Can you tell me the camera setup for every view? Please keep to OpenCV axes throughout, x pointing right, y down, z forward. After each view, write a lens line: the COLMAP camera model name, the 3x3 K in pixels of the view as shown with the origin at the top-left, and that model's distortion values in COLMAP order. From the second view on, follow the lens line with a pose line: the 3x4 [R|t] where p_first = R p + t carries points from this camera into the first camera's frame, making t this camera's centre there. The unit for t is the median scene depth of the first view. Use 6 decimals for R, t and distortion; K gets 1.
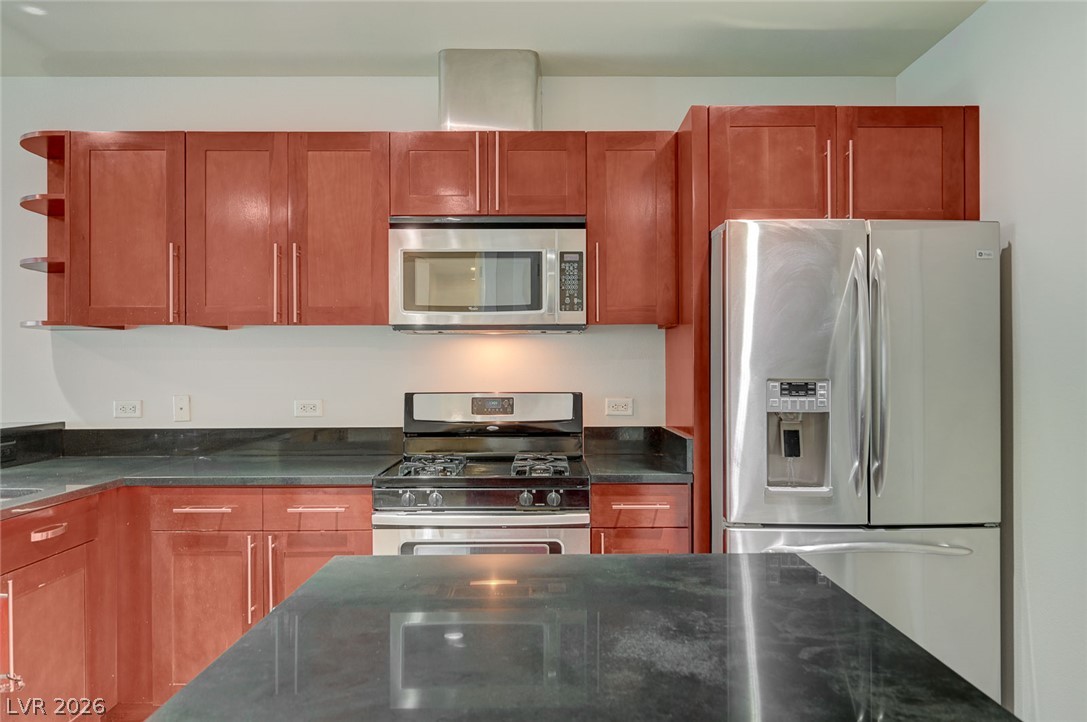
lens RADIAL K [[750.6, 0, 545.8], [0, 750.6, 366.2], [0, 0, 1]] dist [-0.002912, 0.006380]
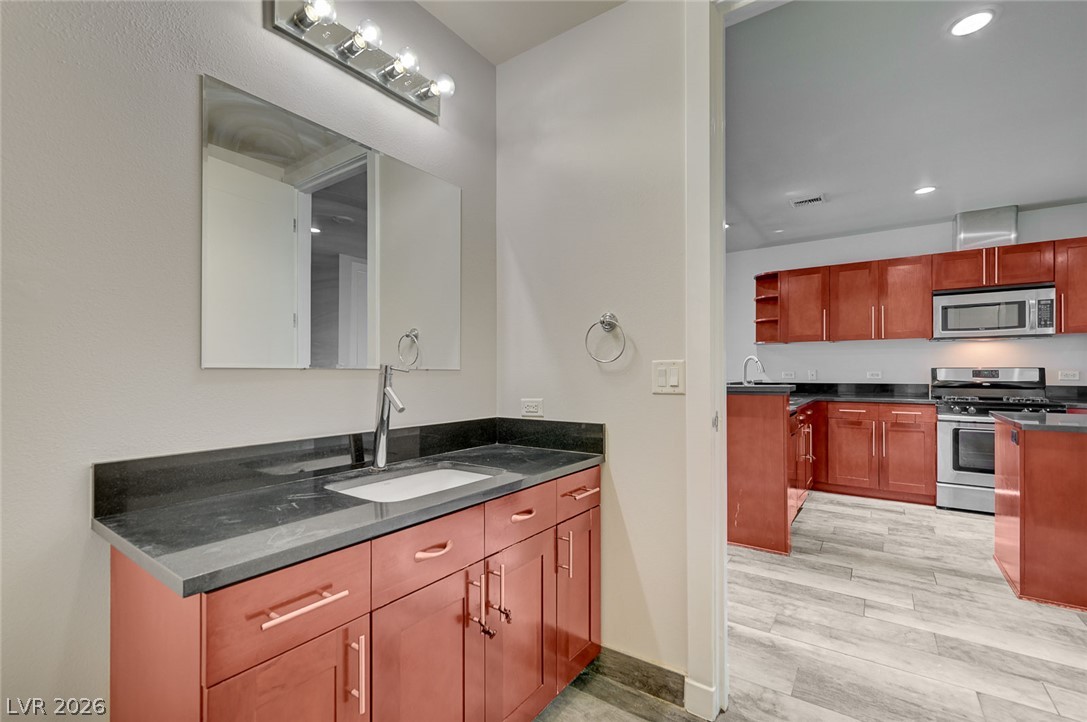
lens RADIAL K [[458.9, 0, 559.5], [0, 458.9, 372.7], [0, 0, 1]] dist [0.005619, -0.000719]
pose [[0.821561, 0.000038, -0.570120, -0.347034], [0.003332, 0.999983, 0.004869, 0.041985], [0.570110, -0.005899, 0.821547, -0.837386]]
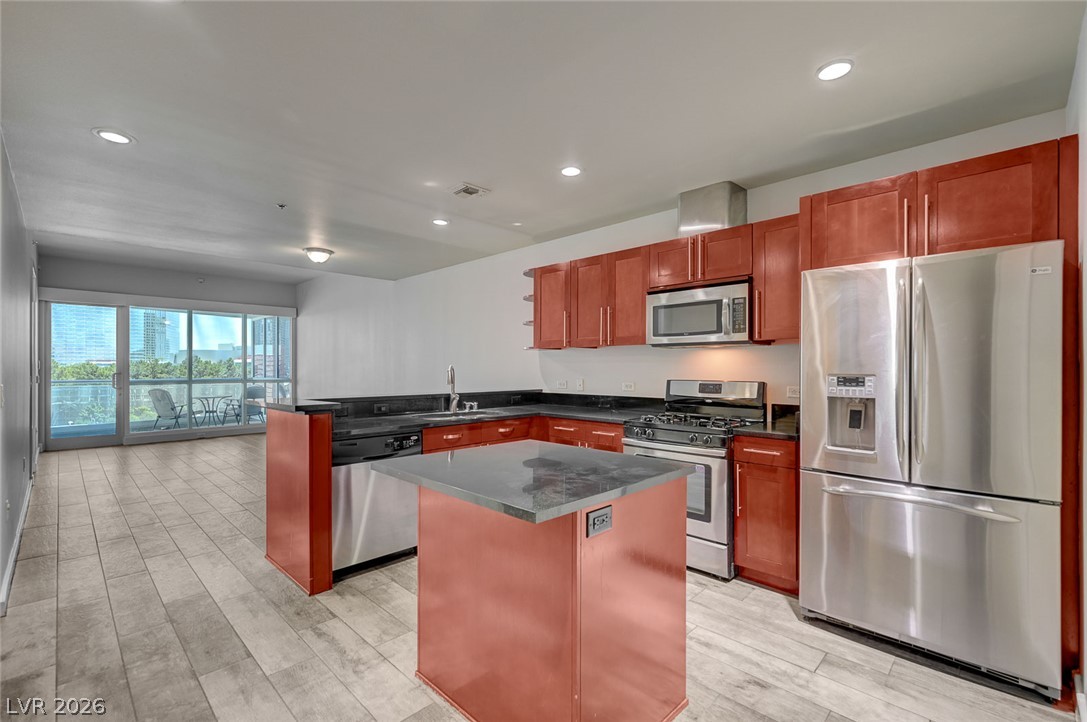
lens RADIAL K [[483.8, 0, 552.4], [0, 483.8, 365.6], [0, 0, 1]] dist [0.006044, -0.000672]
pose [[0.716358, 0.001266, -0.697732, 0.490849], [-0.001603, 0.999999, 0.000169, 0.000425], [0.697731, 0.000997, 0.716359, -0.067464]]
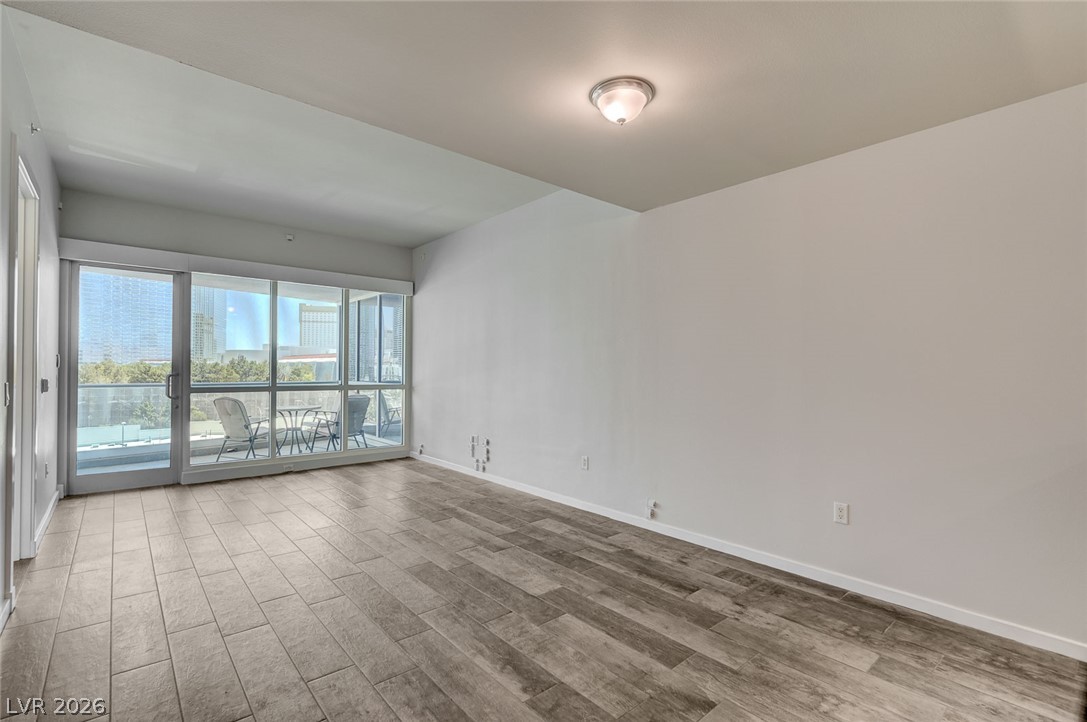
lens RADIAL K [[483.8, 0, 557.2], [0, 483.8, 367.6], [0, 0, 1]] dist [0.006044, -0.000672]
pose [[0.676559, 0.005868, -0.736365, -0.906636], [-0.011459, 0.999931, -0.002559, 0.008735], [0.736300, 0.010169, 0.676579, 0.015879]]
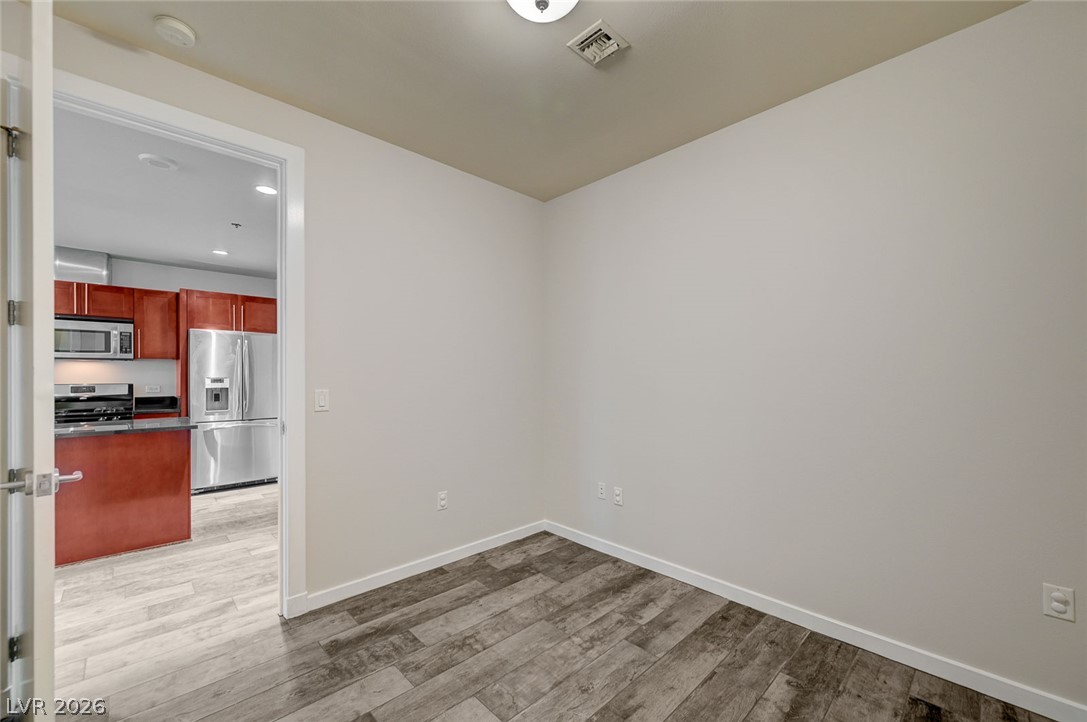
lens RADIAL K [[433.1, 0, 545.0], [0, 433.1, 375.3], [0, 0, 1]] dist [-0.000770, 0.000121]
pose [[0.722594, 0.001583, 0.691271, 0.047551], [-0.002473, 0.999997, 0.000295, 0.001169], [-0.691268, -0.001923, 0.722596, -1.195161]]
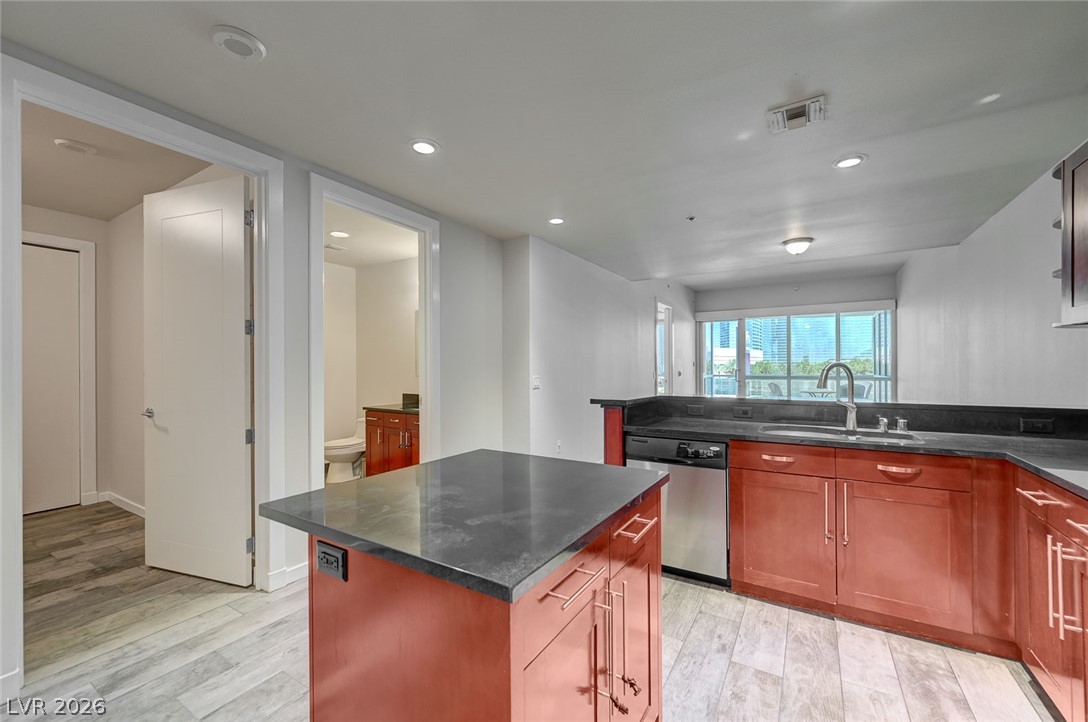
lens RADIAL K [[433.5, 0, 542.8], [0, 433.5, 365.3], [0, 0, 1]] dist [-0.000770, 0.000121]
pose [[-0.524006, 0.004421, -0.851703, 0.379998], [0.008290, 0.999966, 0.000090, 0.002029], [0.851675, -0.007014, -0.524024, 0.670432]]
